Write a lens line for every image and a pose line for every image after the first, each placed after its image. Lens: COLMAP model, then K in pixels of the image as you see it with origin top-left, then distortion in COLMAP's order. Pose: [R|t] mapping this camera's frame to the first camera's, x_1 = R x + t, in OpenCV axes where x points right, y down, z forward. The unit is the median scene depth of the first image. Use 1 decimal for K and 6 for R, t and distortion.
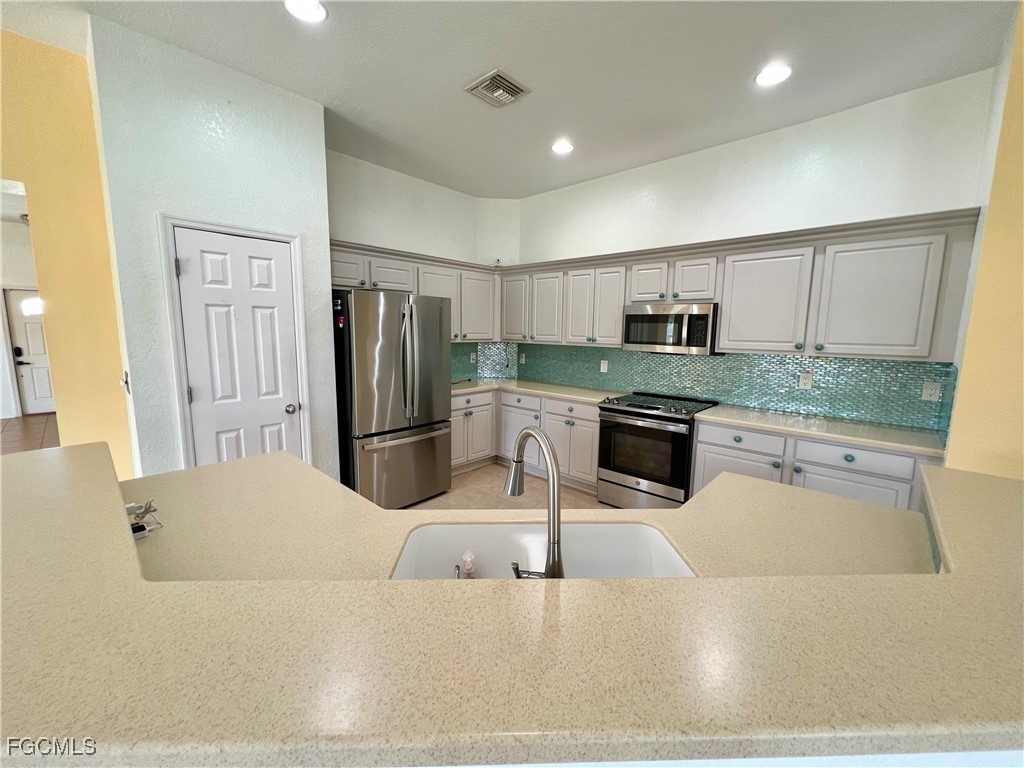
lens RADIAL K [[409.6, 0, 513.3], [0, 409.6, 385.5], [0, 0, 1]] dist [-0.002329, 0.000075]
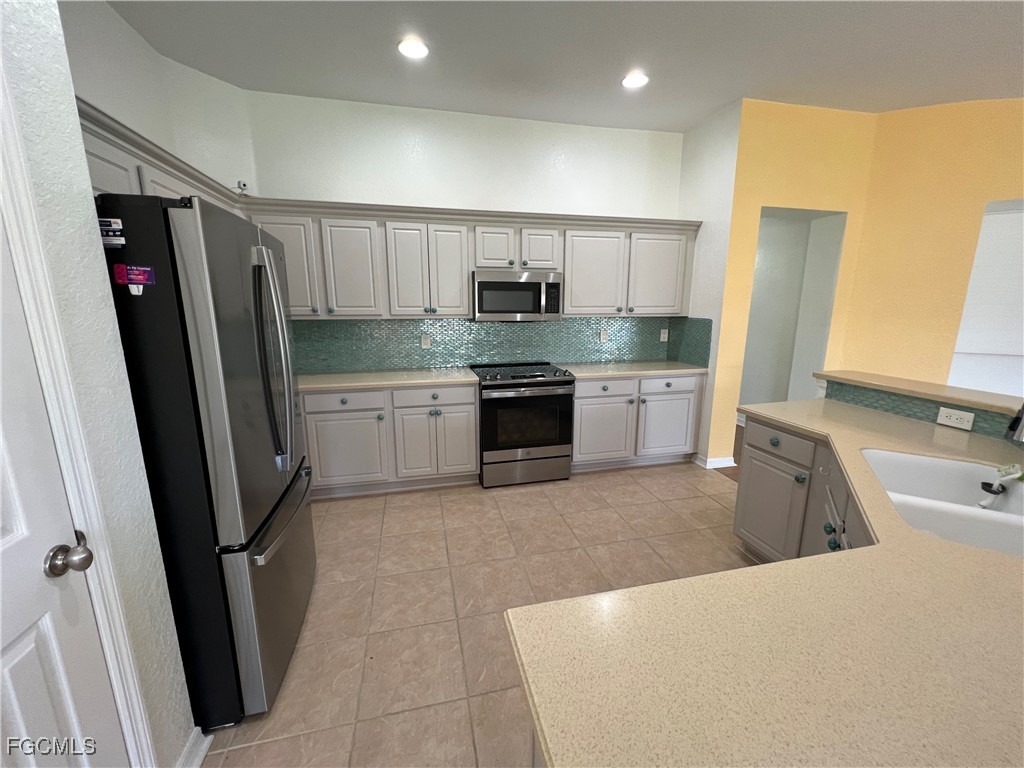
lens RADIAL K [[409.6, 0, 513.3], [0, 409.6, 385.5], [0, 0, 1]] dist [-0.002329, 0.000075]
pose [[0.552321, -0.180182, 0.813926, -0.434448], [0.121834, 0.983326, 0.135008, -0.055136], [-0.824681, 0.024596, 0.565064, 0.401362]]
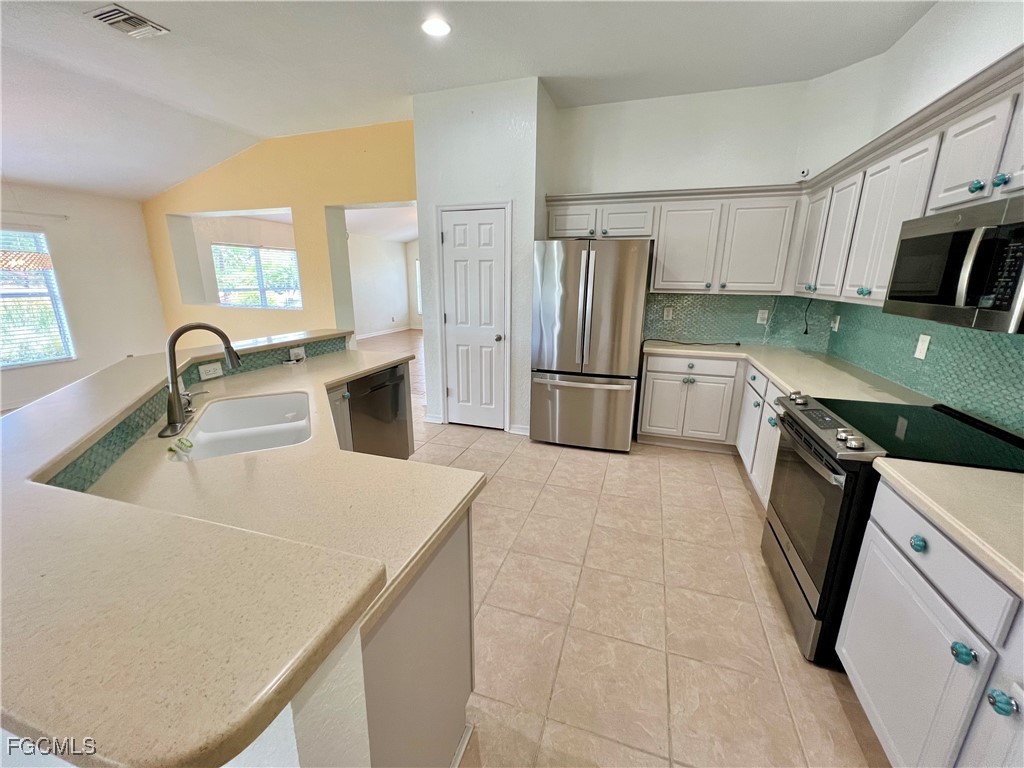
lens RADIAL K [[409.6, 0, 513.3], [0, 409.6, 385.5], [0, 0, 1]] dist [-0.002329, 0.000075]
pose [[0.417023, 0.218764, -0.882176, 0.519255], [-0.127443, 0.975087, 0.181559, -0.029788], [0.899917, 0.036713, 0.434514, 0.348608]]
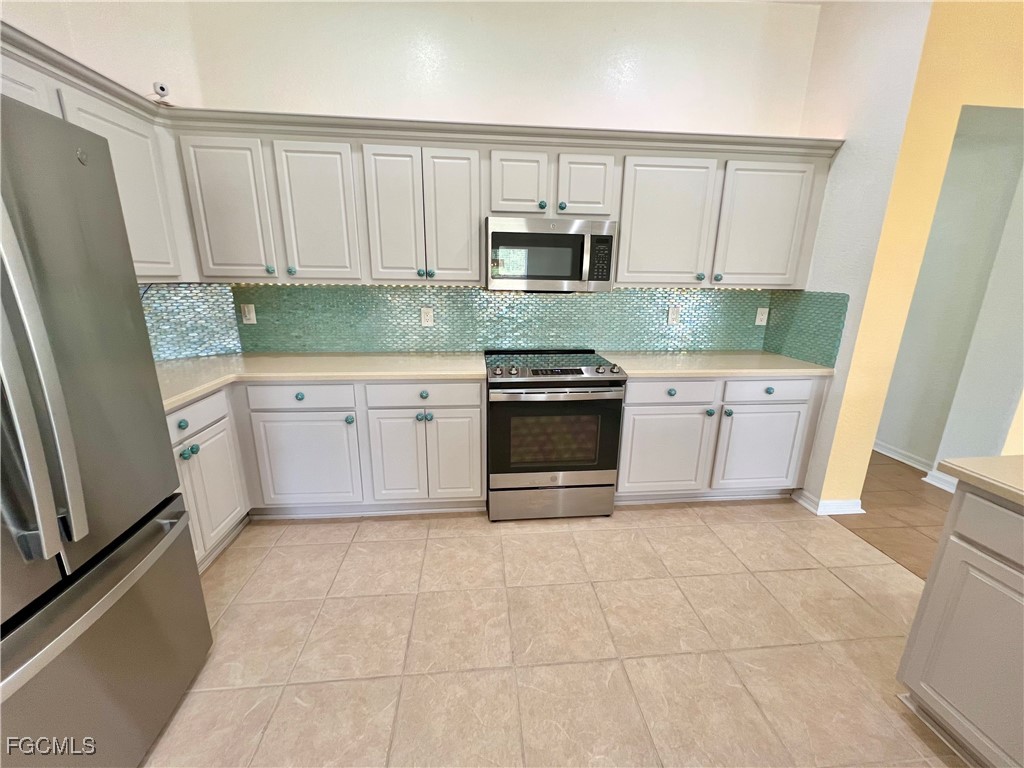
lens RADIAL K [[409.6, 0, 513.3], [0, 409.6, 385.5], [0, 0, 1]] dist [-0.002329, 0.000075]
pose [[0.665334, -0.197703, 0.719891, -0.193610], [0.099044, 0.979149, 0.177365, -0.046495], [-0.739946, -0.046706, 0.671042, 0.506188]]
